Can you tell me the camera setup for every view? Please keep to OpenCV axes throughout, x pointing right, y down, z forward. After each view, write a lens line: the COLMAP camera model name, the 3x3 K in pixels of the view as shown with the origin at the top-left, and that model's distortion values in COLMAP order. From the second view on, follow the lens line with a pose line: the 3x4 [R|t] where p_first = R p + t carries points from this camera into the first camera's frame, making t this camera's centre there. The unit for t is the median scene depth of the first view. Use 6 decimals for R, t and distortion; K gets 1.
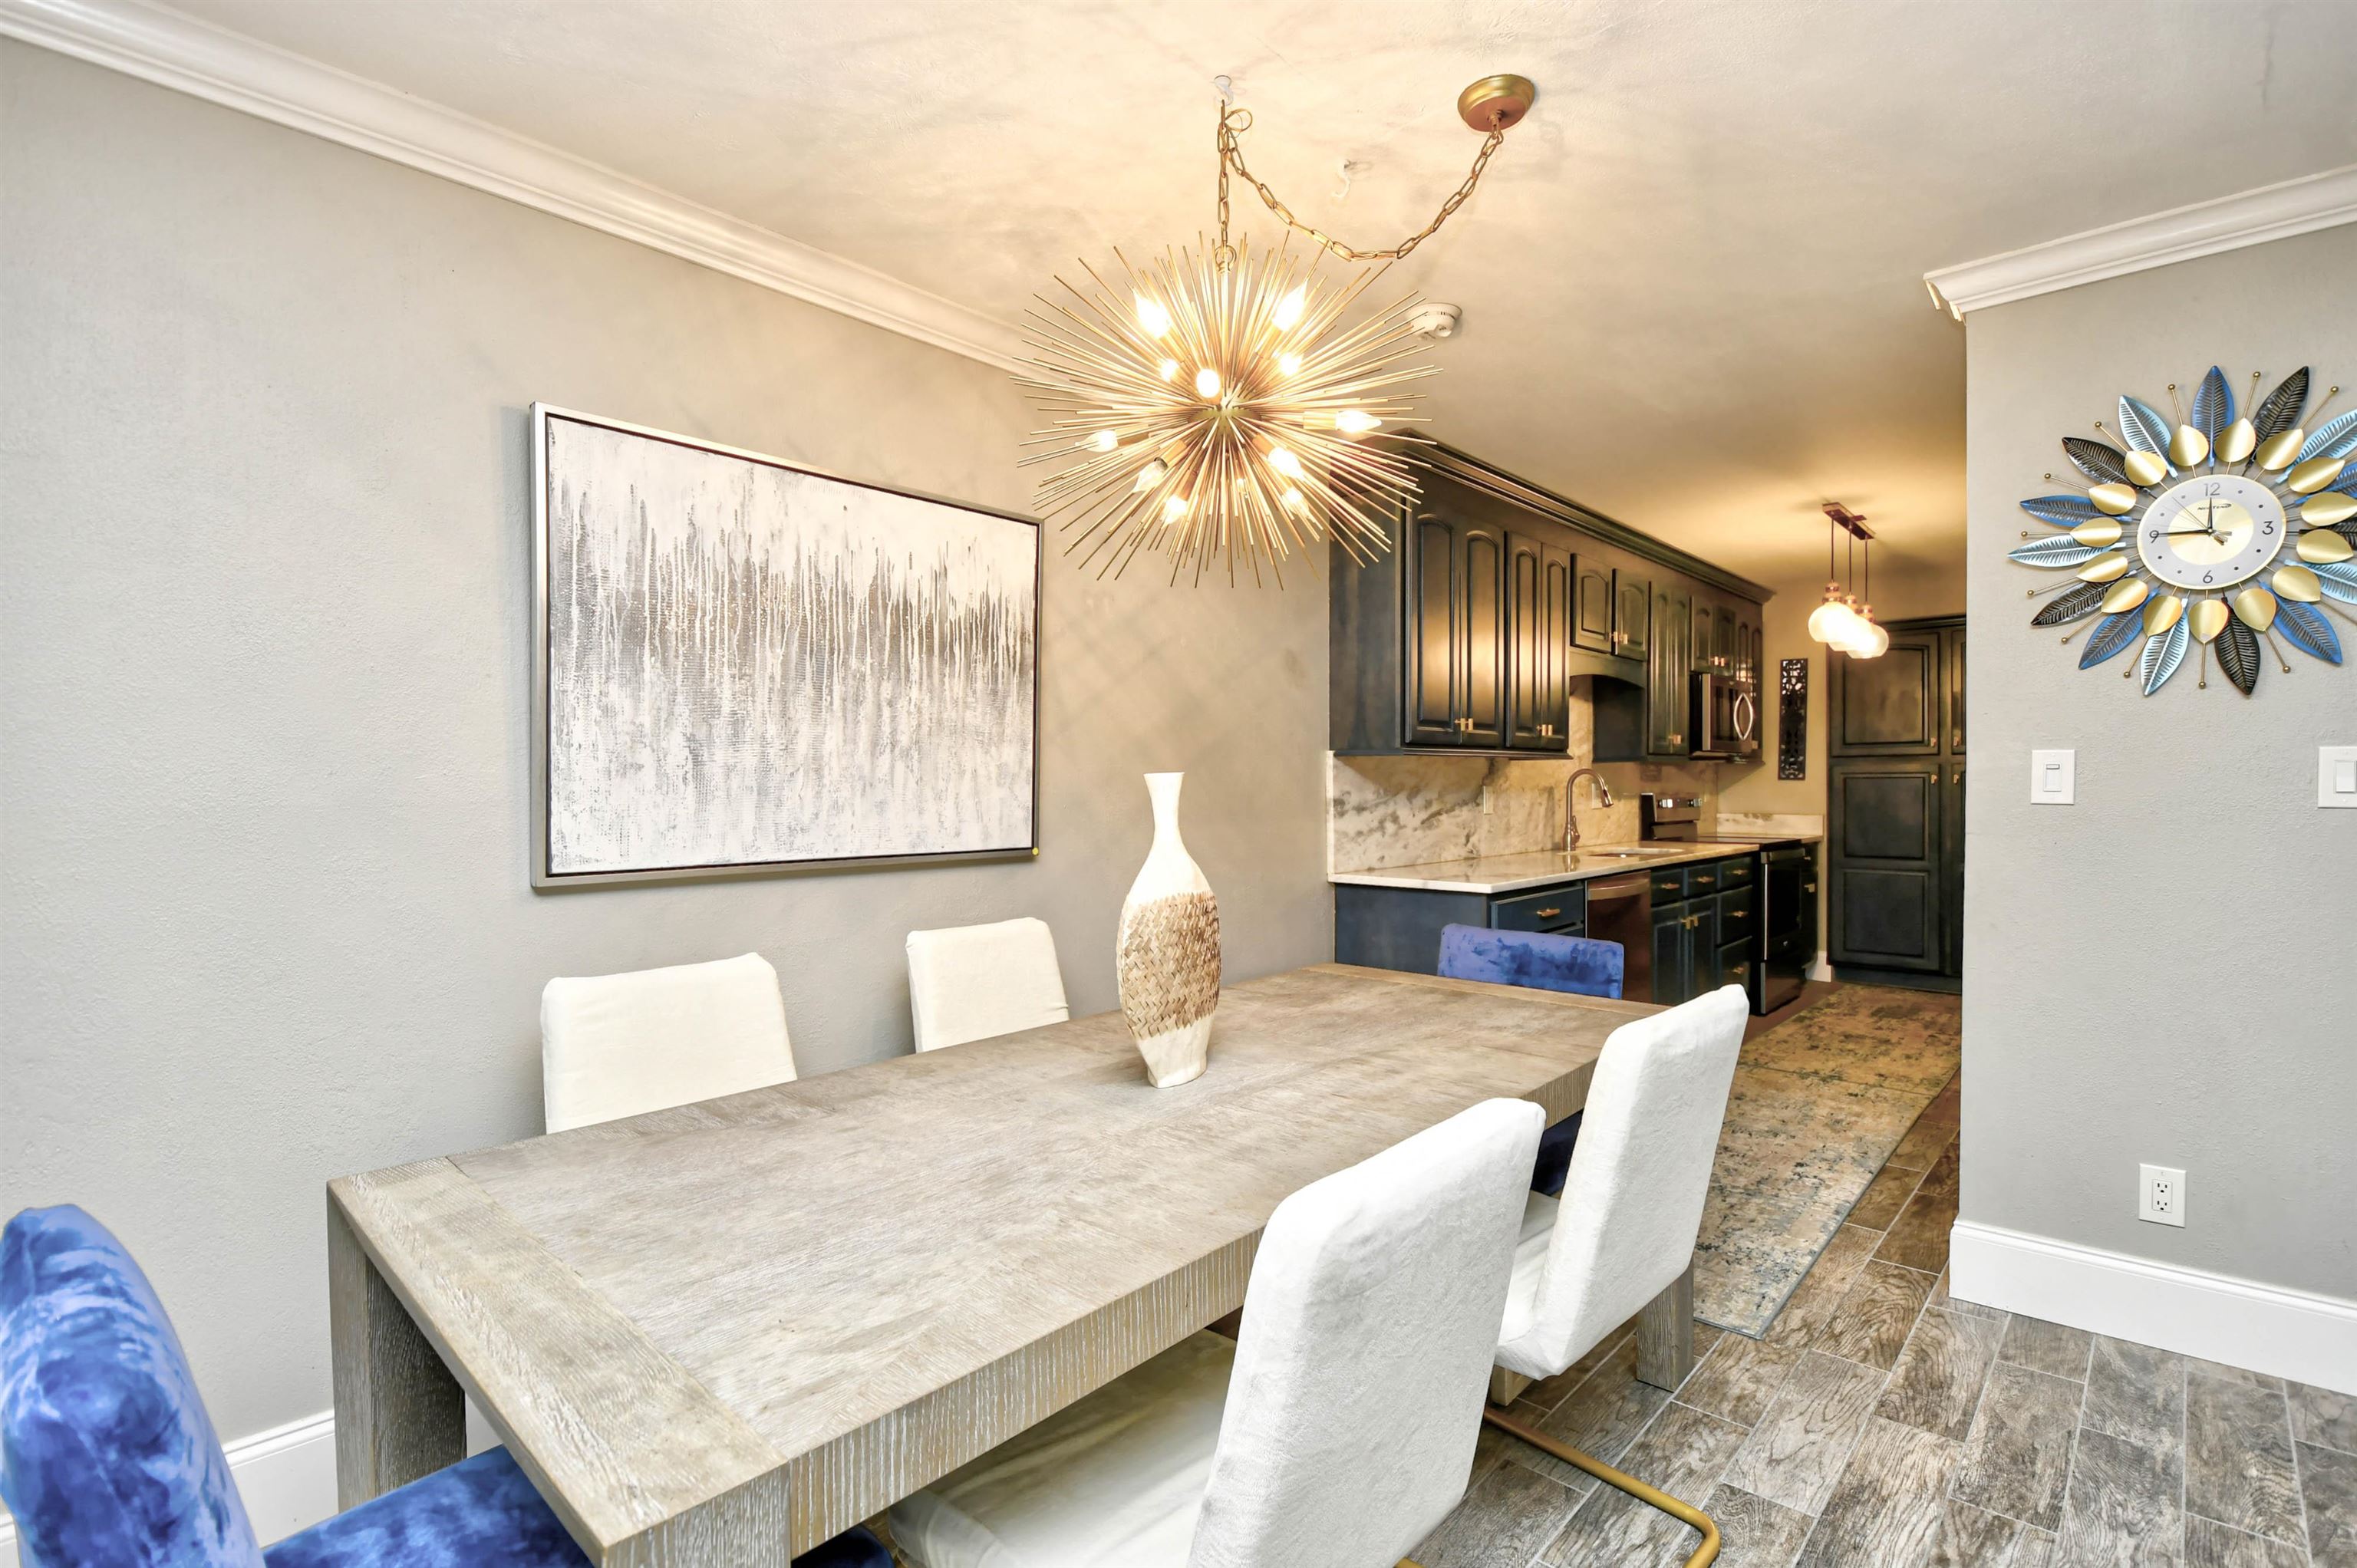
lens RADIAL K [[1066.6, 0, 1191.5], [0, 1066.6, 800.9], [0, 0, 1]] dist [0.009555, -0.018084]
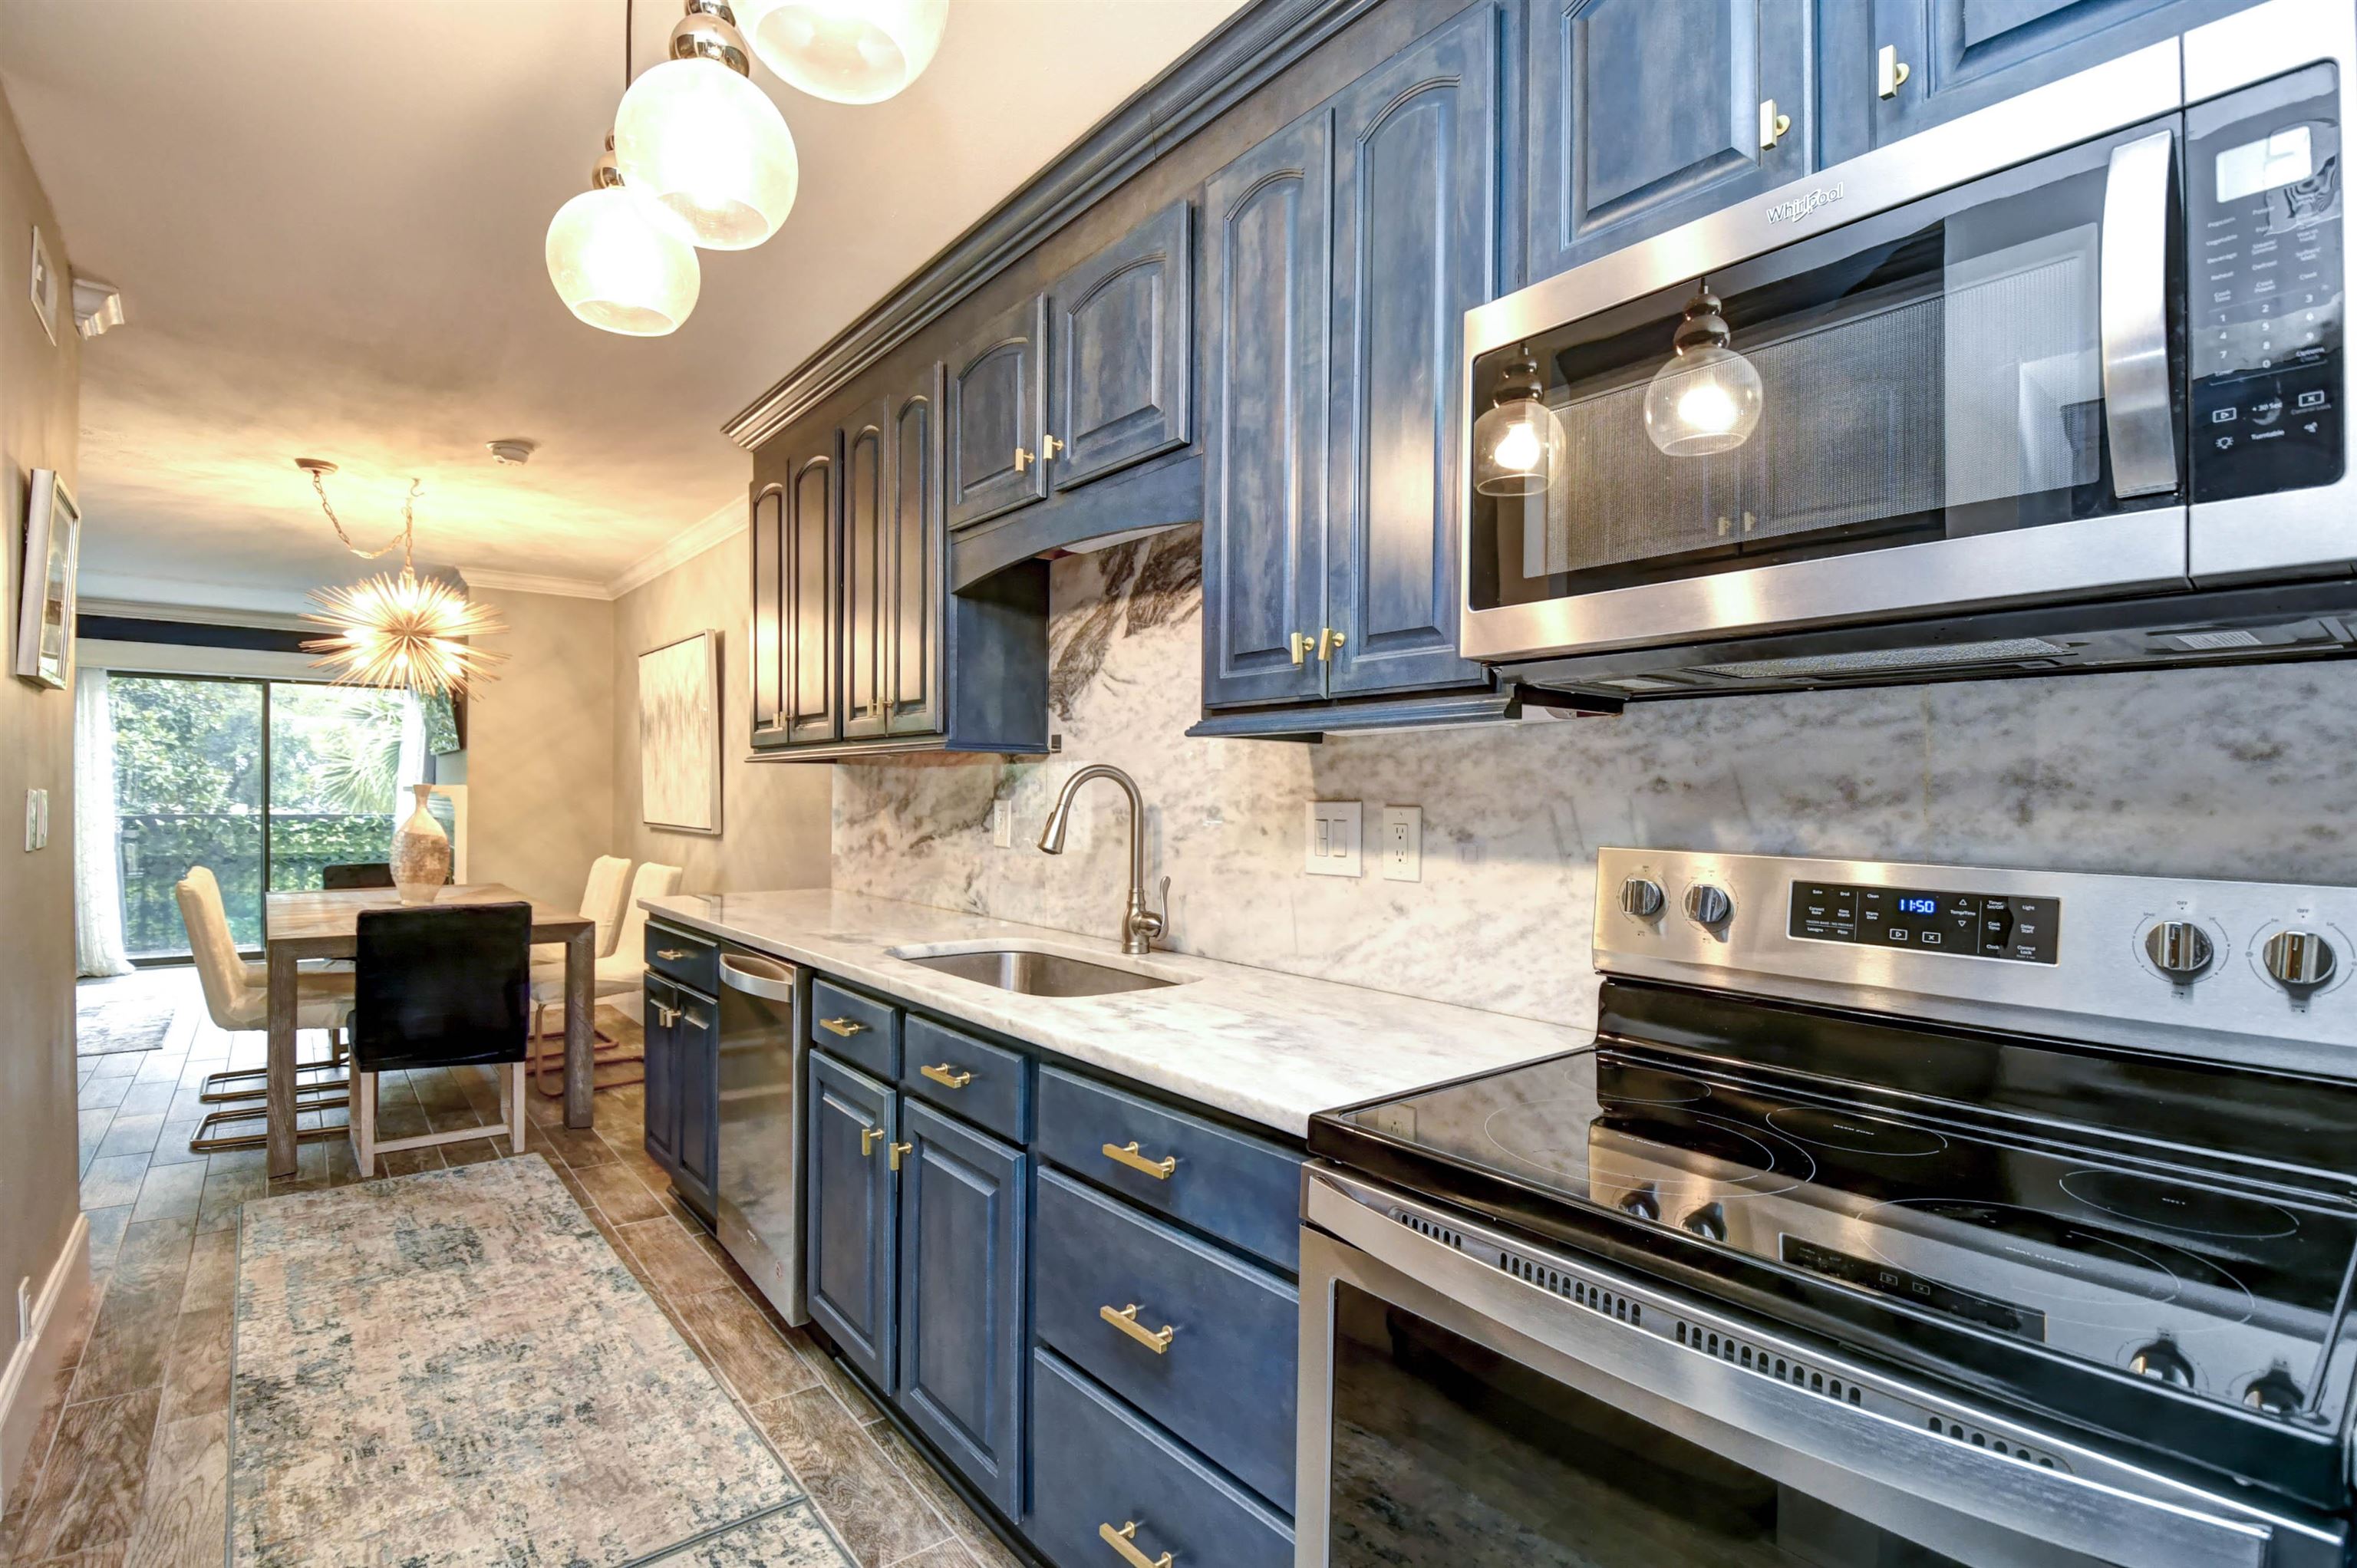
lens RADIAL K [[1091.4, 0, 1146.9], [0, 1091.4, 792.8], [0, 0, 1]] dist [0.005213, -0.000081]
pose [[-0.149730, 0.006370, -0.988706, 1.308530], [-0.018122, 0.999794, 0.009186, -0.037945], [0.988561, 0.019292, -0.149584, 1.765798]]
